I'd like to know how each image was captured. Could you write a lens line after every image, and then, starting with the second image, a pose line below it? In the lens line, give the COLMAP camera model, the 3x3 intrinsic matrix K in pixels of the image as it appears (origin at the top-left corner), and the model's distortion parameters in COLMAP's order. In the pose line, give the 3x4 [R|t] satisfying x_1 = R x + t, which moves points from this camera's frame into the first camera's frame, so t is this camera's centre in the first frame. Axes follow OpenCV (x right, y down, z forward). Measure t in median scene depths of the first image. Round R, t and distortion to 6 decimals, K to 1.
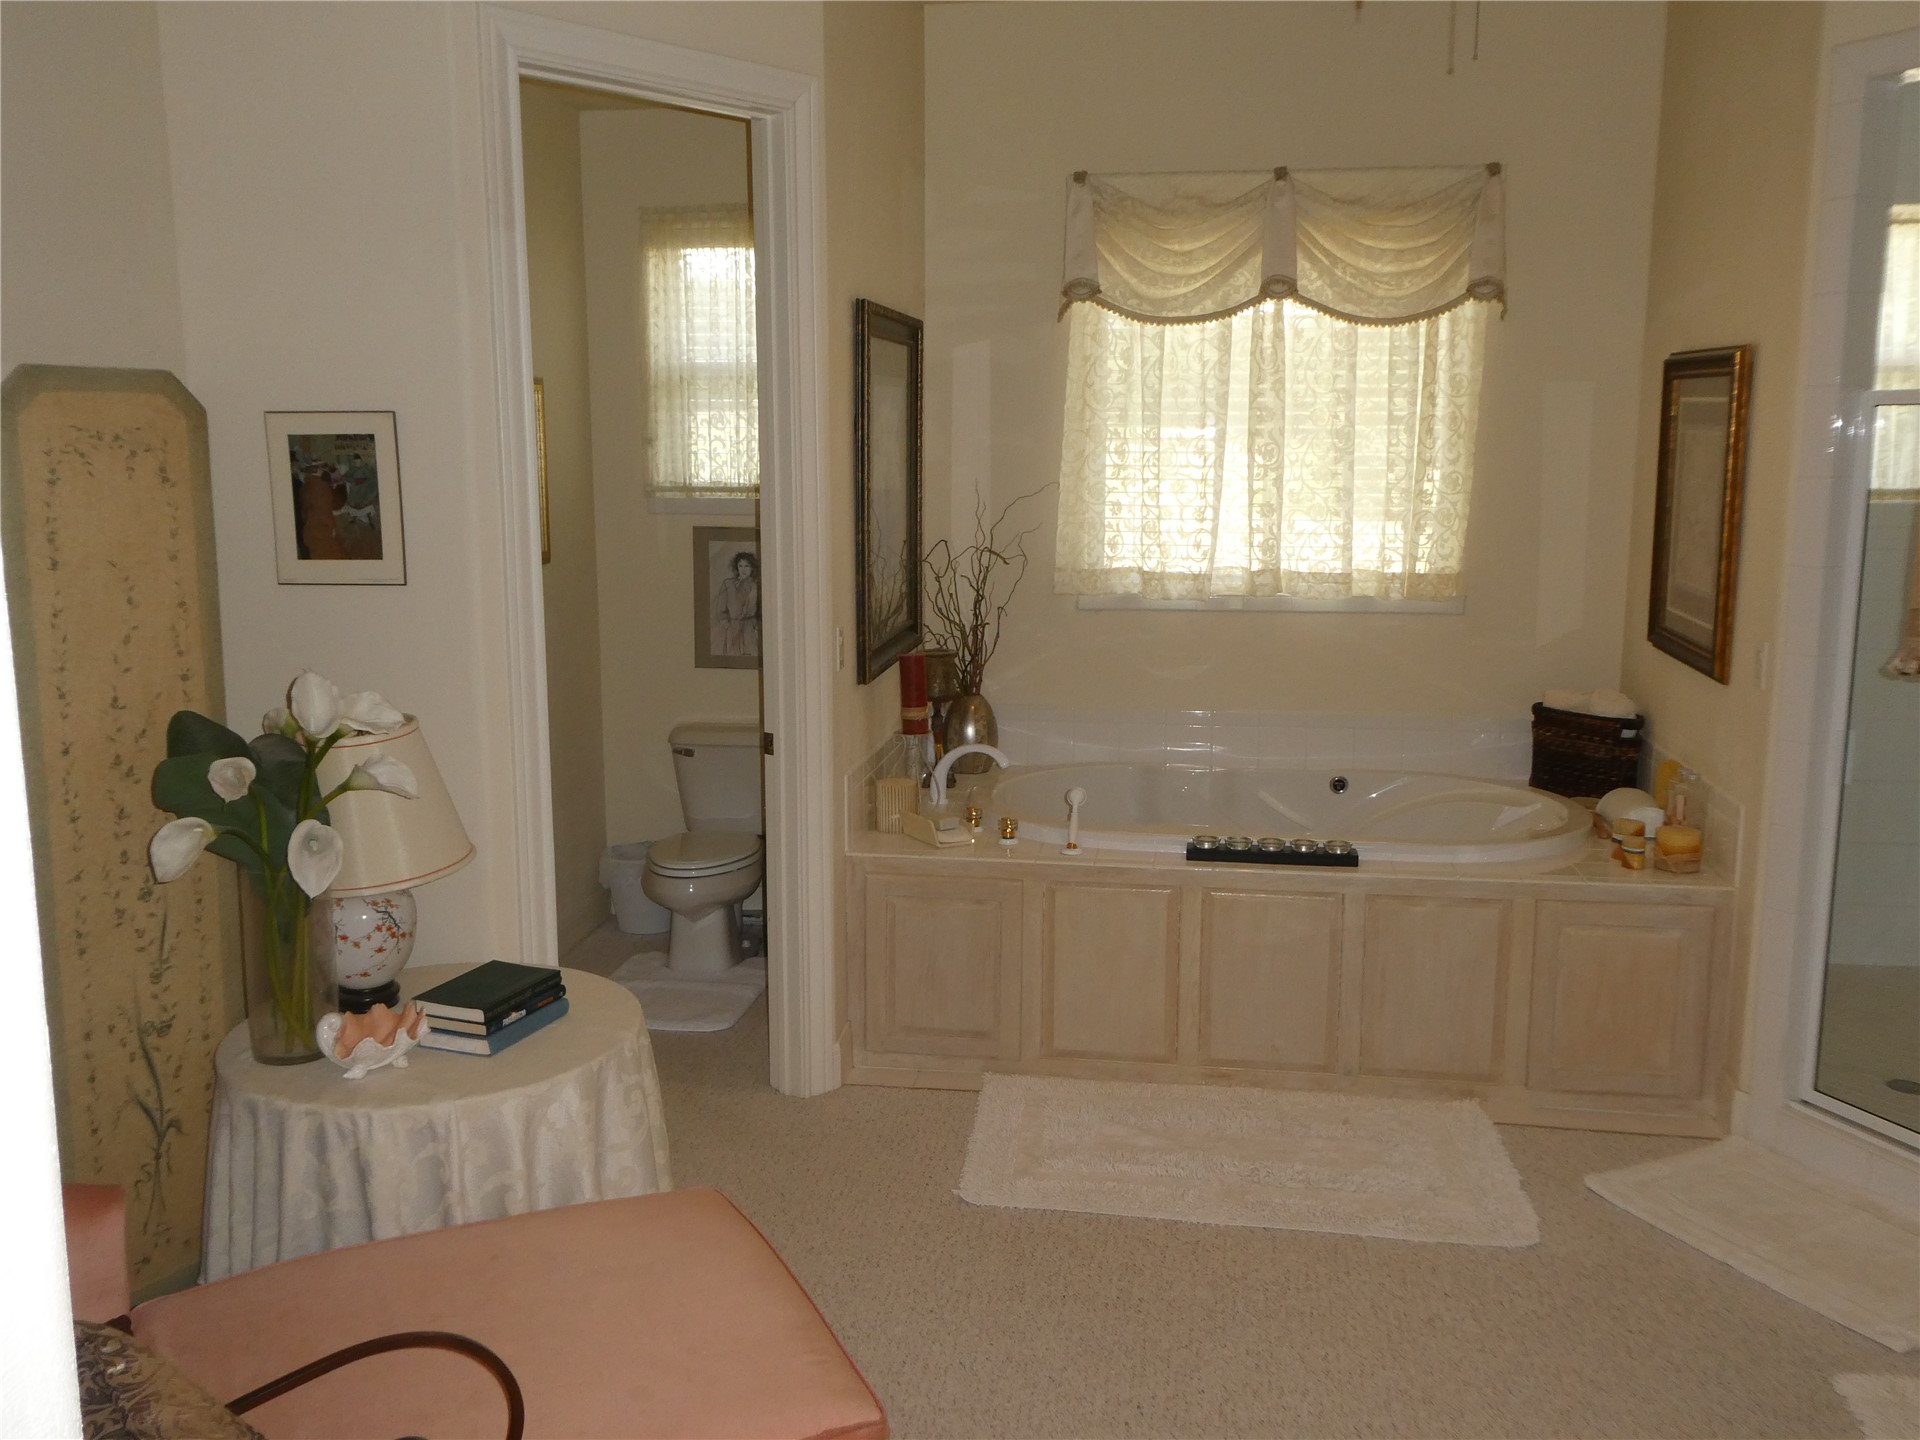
lens RADIAL K [[1680.6, 0, 947.9], [0, 1680.6, 716.9], [0, 0, 1]] dist [0.003457, 0.014575]
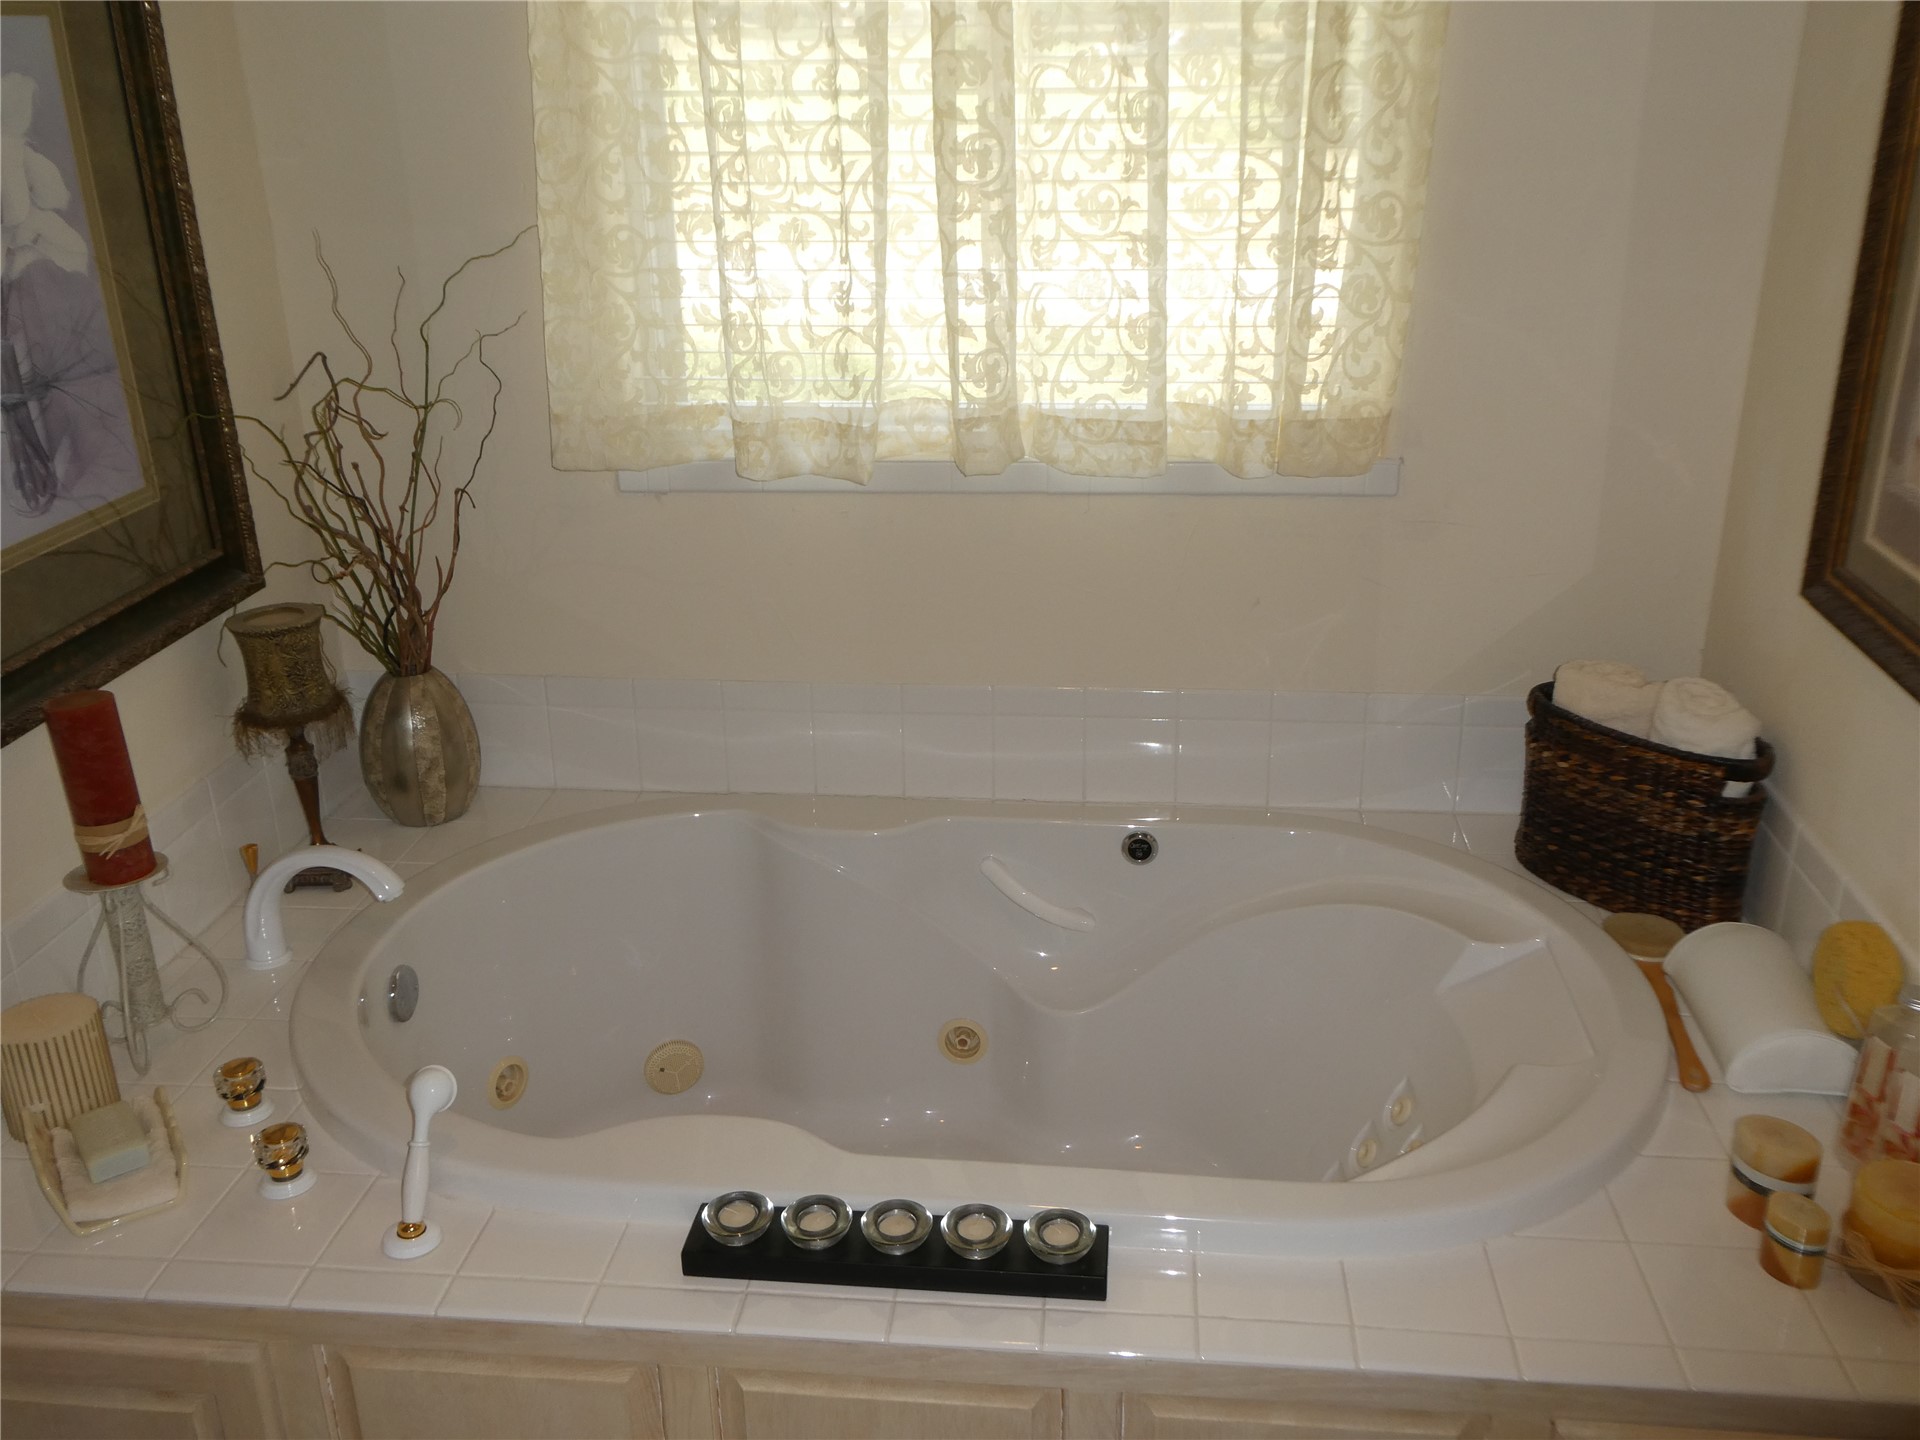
lens RADIAL K [[1680.6, 0, 970.2], [0, 1680.6, 716.2], [0, 0, 1]] dist [0.003457, 0.014575]
pose [[0.998645, -0.032731, 0.040449, 0.164875], [0.023424, 0.976944, 0.212208, -0.106102], [-0.046463, -0.210973, 0.976387, 0.527837]]
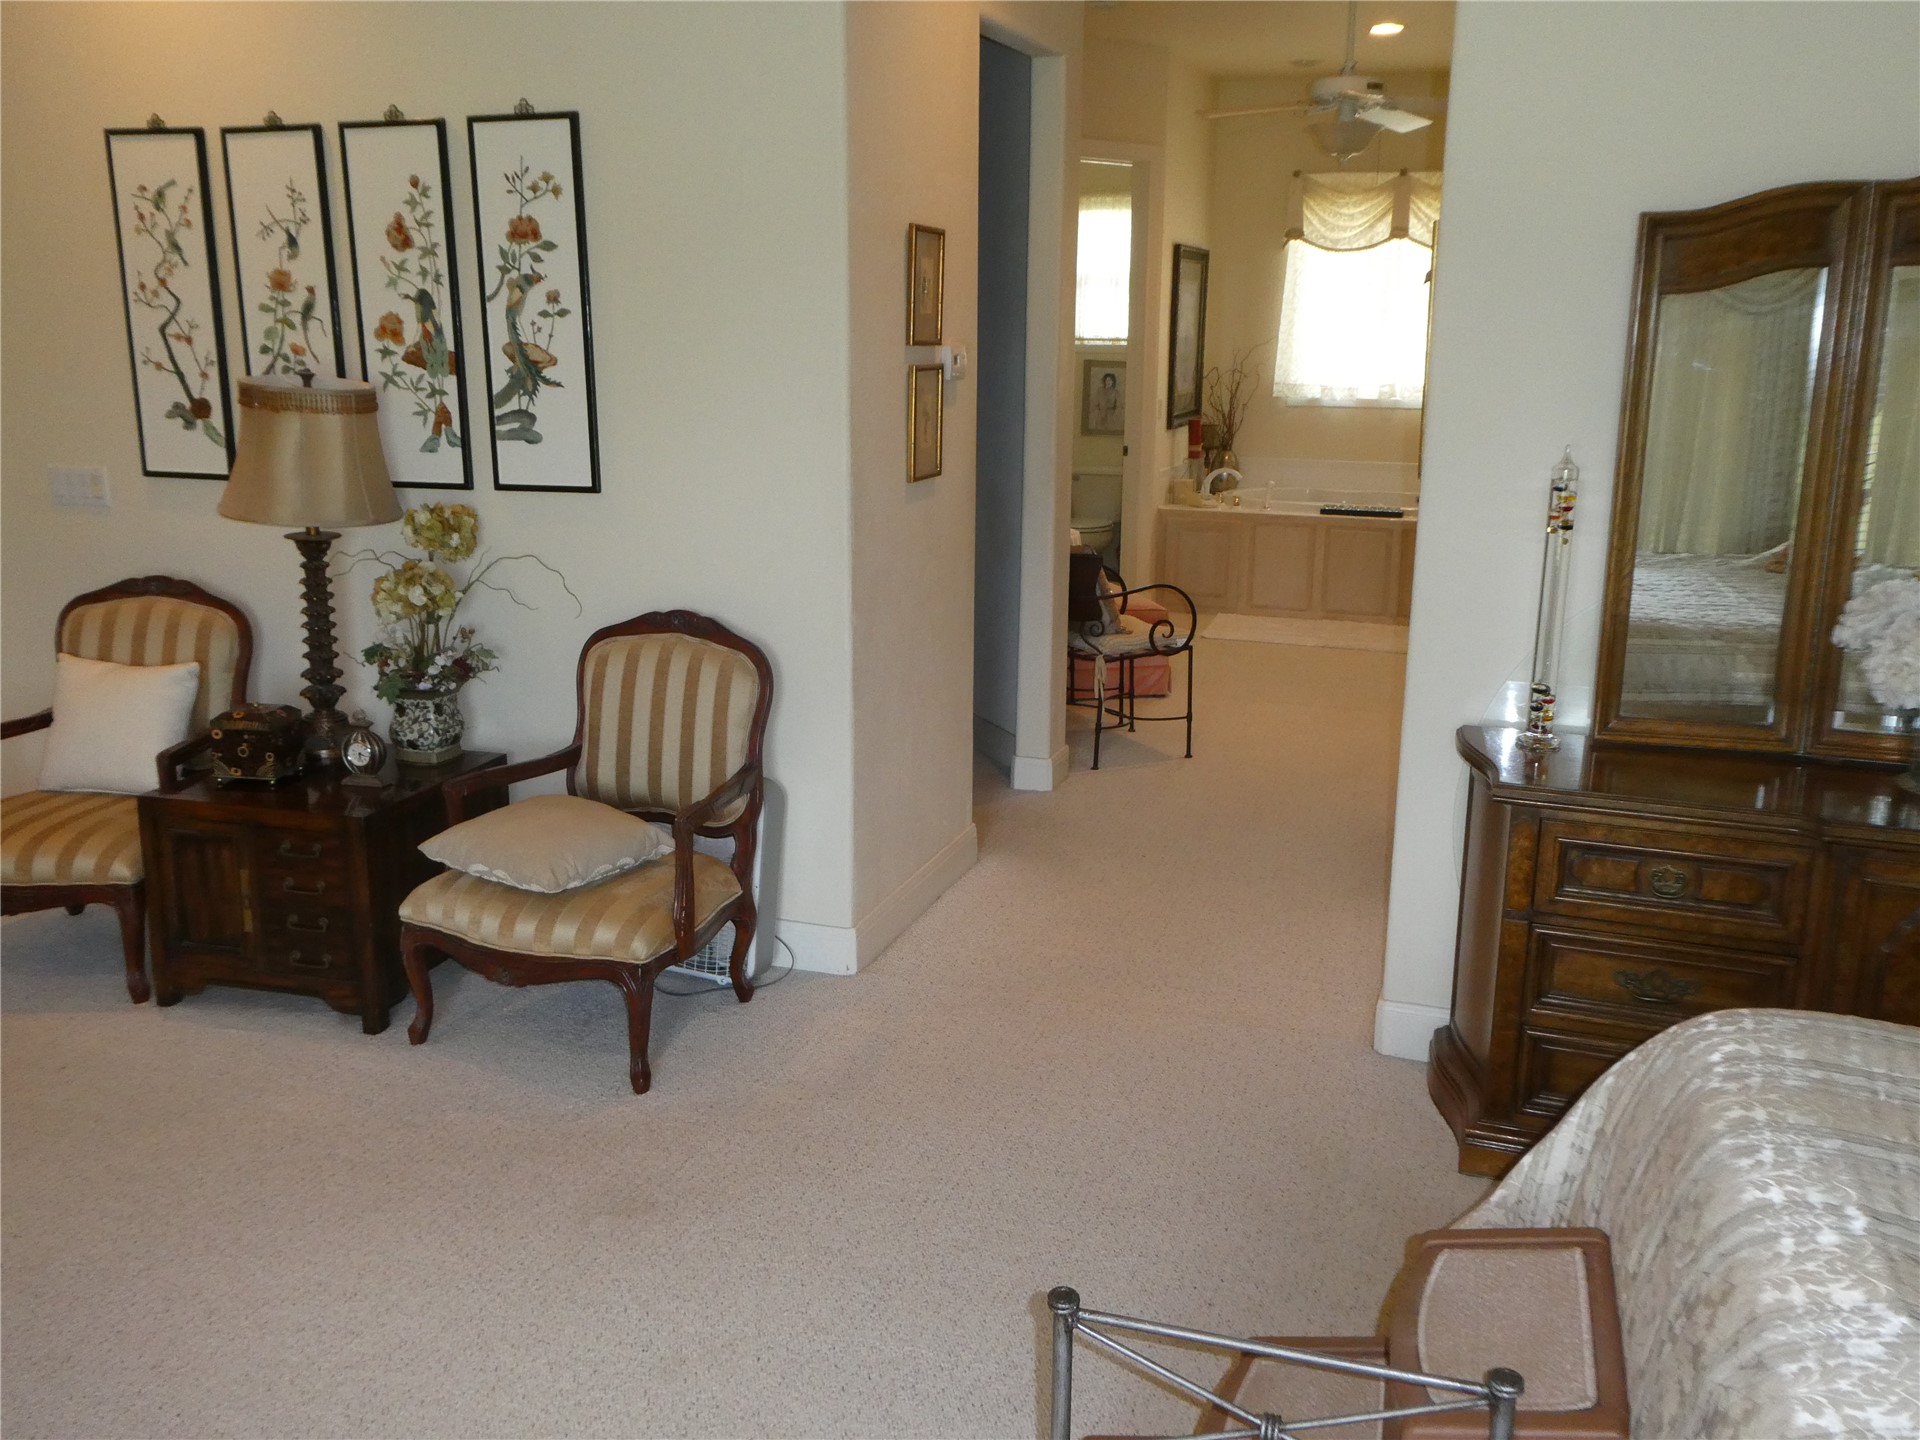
lens RADIAL K [[1680.6, 0, 970.9], [0, 1680.6, 723.3], [0, 0, 1]] dist [0.003457, 0.014575]
pose [[0.985519, 0.048445, -0.162497, 0.054744], [-0.038988, 0.997383, 0.060890, 0.196765], [0.165021, -0.053673, 0.984829, -0.964170]]
